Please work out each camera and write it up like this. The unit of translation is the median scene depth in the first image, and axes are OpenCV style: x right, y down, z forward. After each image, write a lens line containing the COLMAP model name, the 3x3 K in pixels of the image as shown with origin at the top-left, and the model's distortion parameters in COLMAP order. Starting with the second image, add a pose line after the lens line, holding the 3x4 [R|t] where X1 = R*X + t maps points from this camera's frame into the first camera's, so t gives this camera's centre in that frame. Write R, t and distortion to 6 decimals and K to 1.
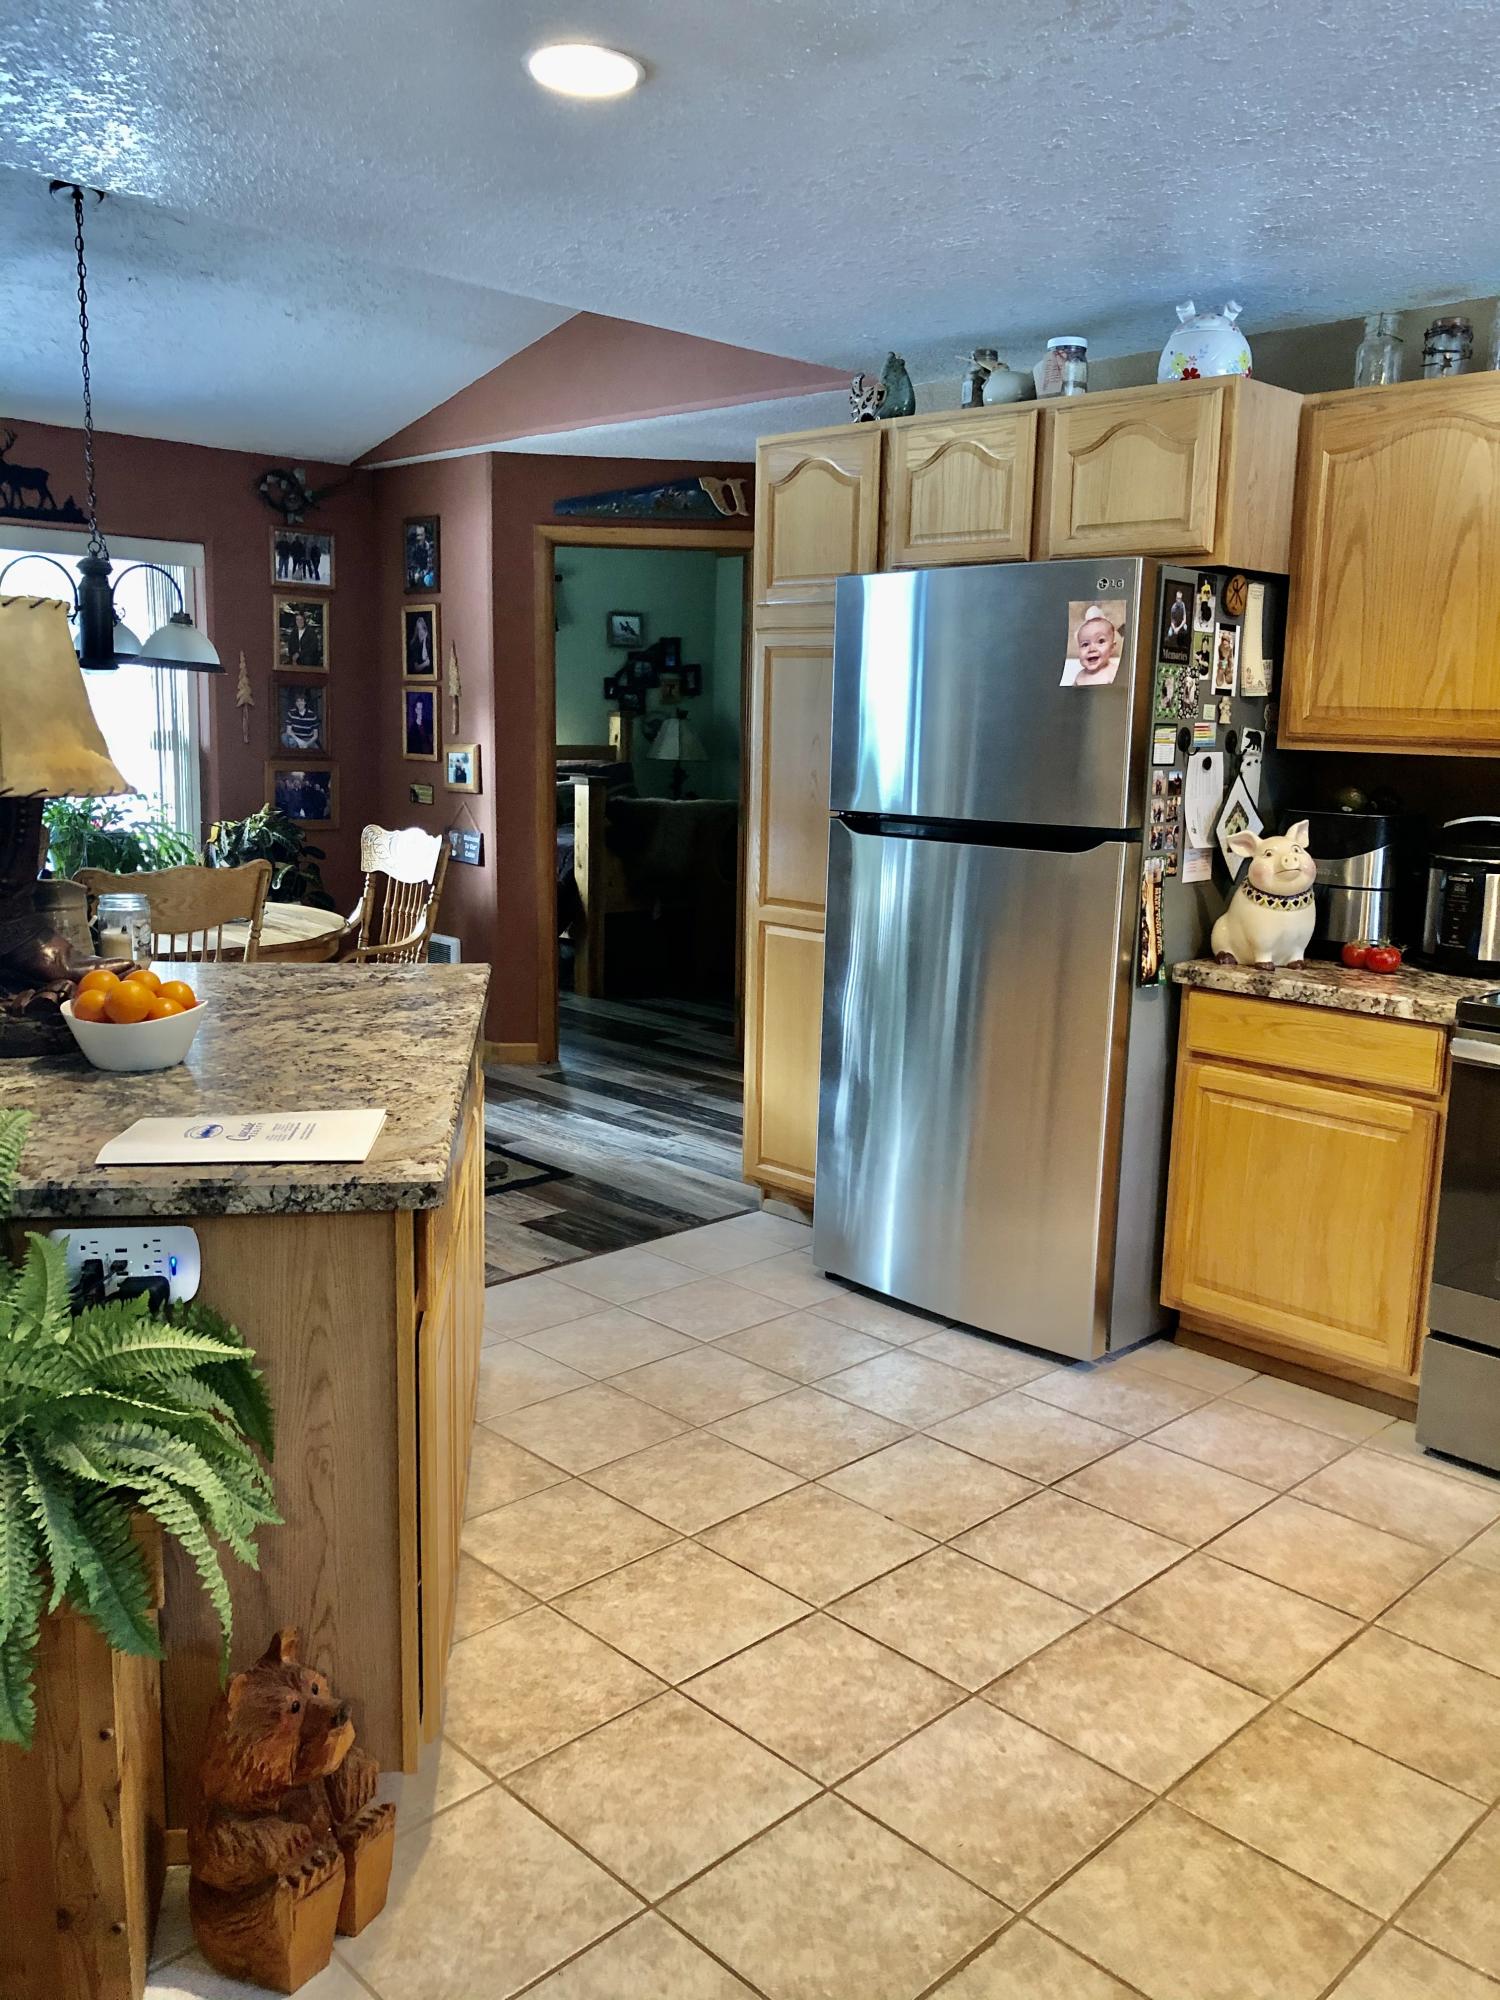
lens RADIAL K [[1641.0, 0, 757.1], [0, 1641.0, 998.9], [0, 0, 1]] dist [0.019038, -0.006400]
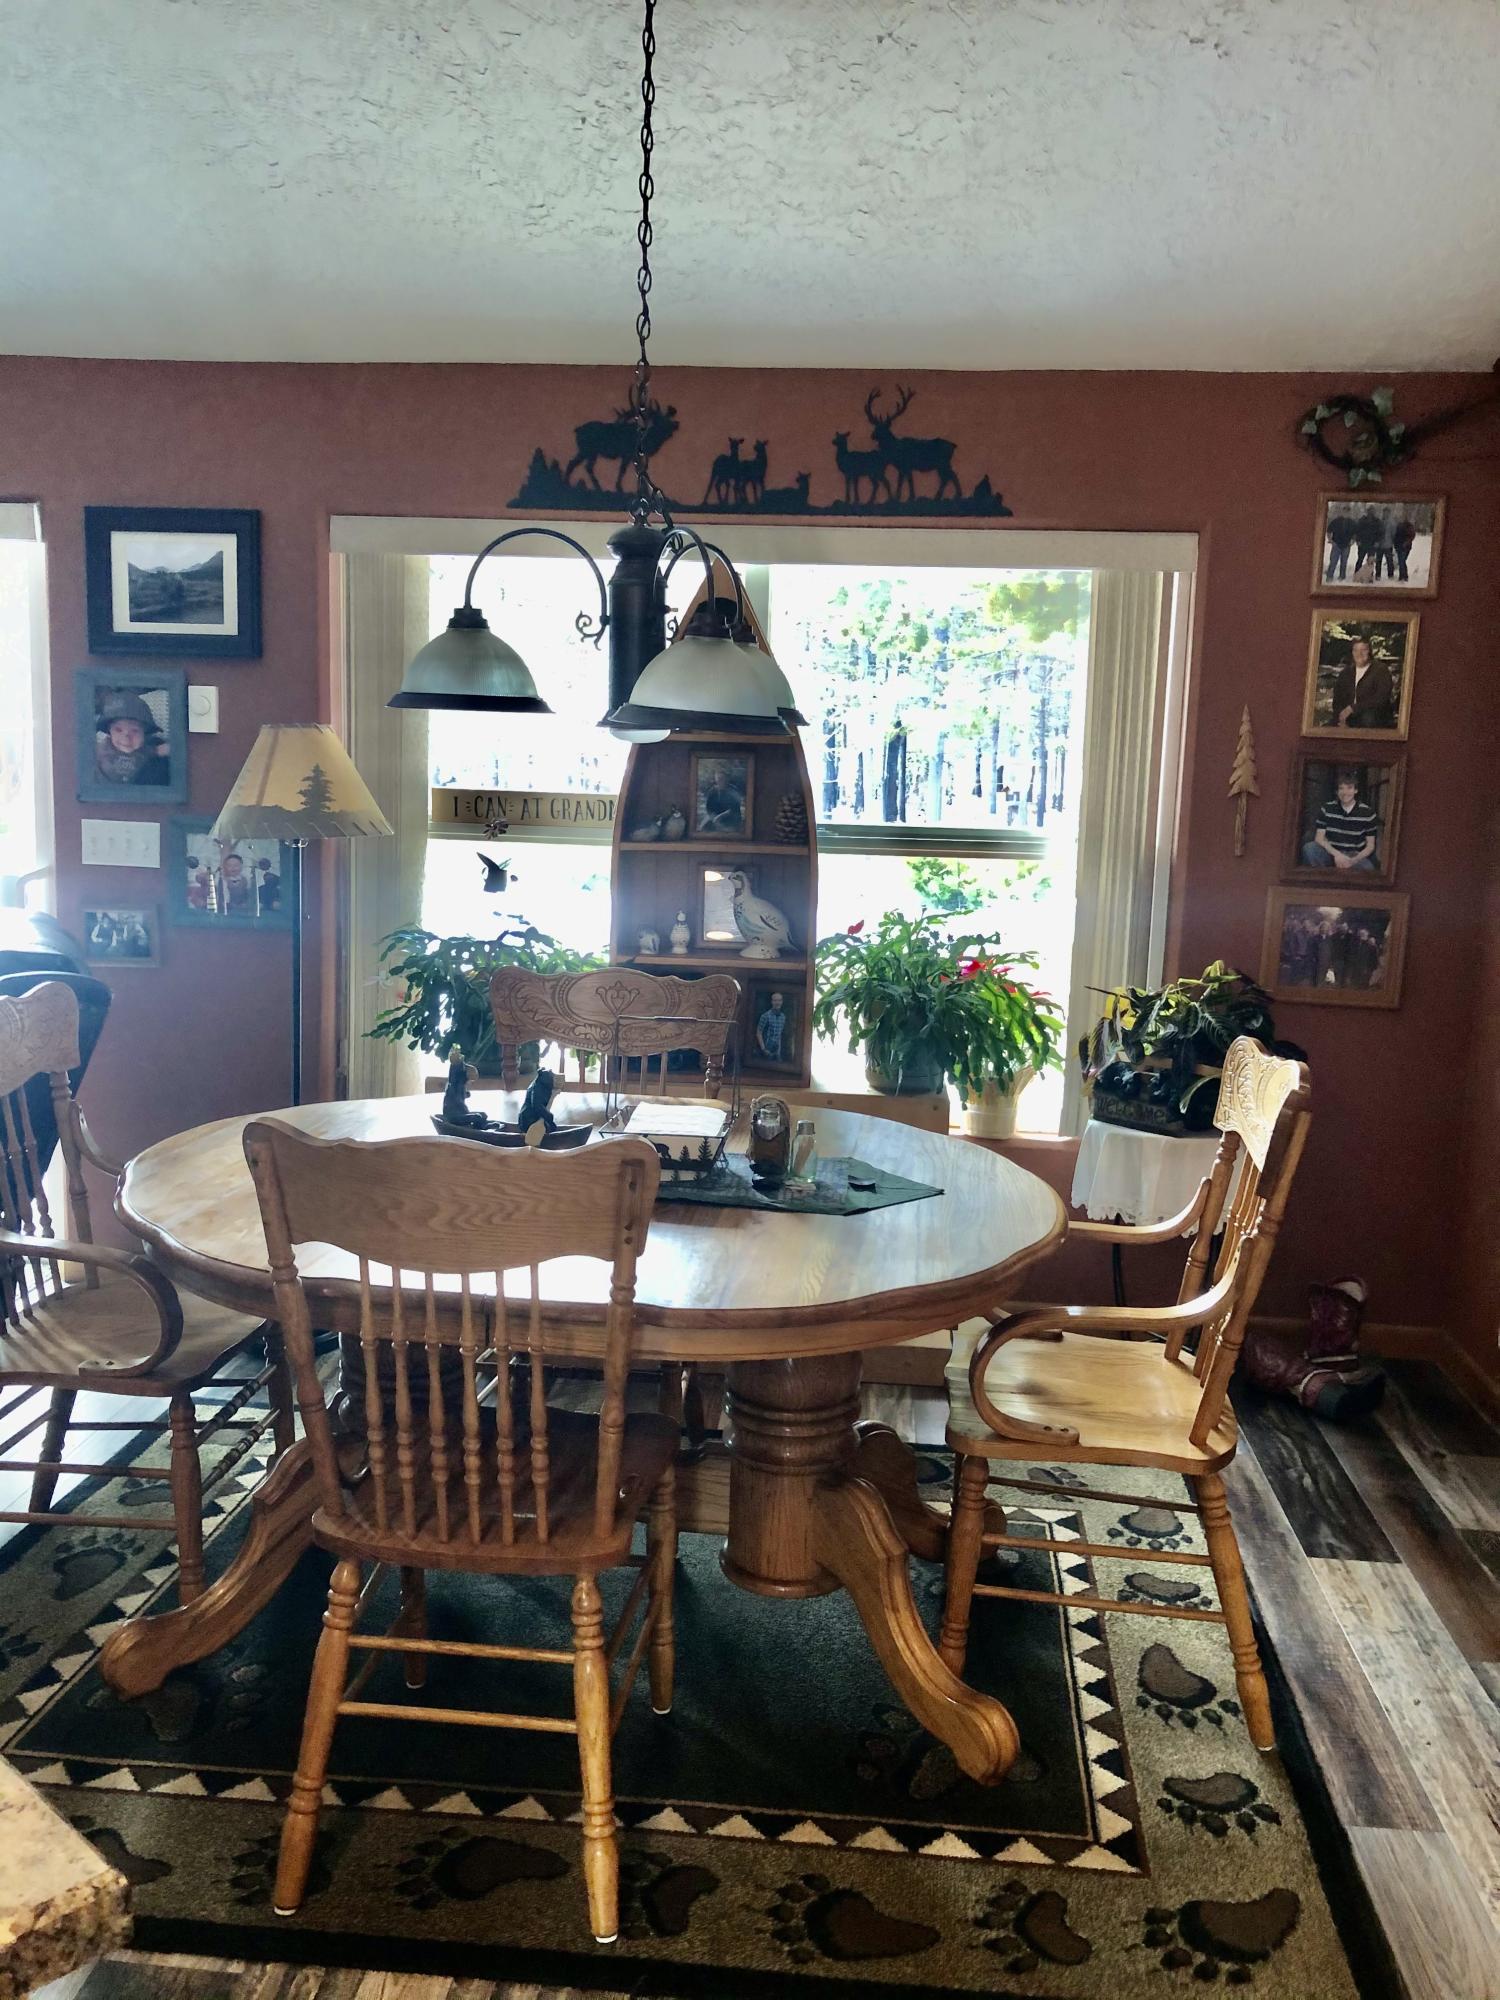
lens RADIAL K [[1641.0, 0, 777.3], [0, 1641.0, 968.9], [0, 0, 1]] dist [0.019038, -0.006400]
pose [[0.647759, 0.097663, -0.755560, 0.027187], [-0.146425, 0.989219, 0.002333, -0.061948], [0.747642, 0.109122, 0.655076, 0.328158]]
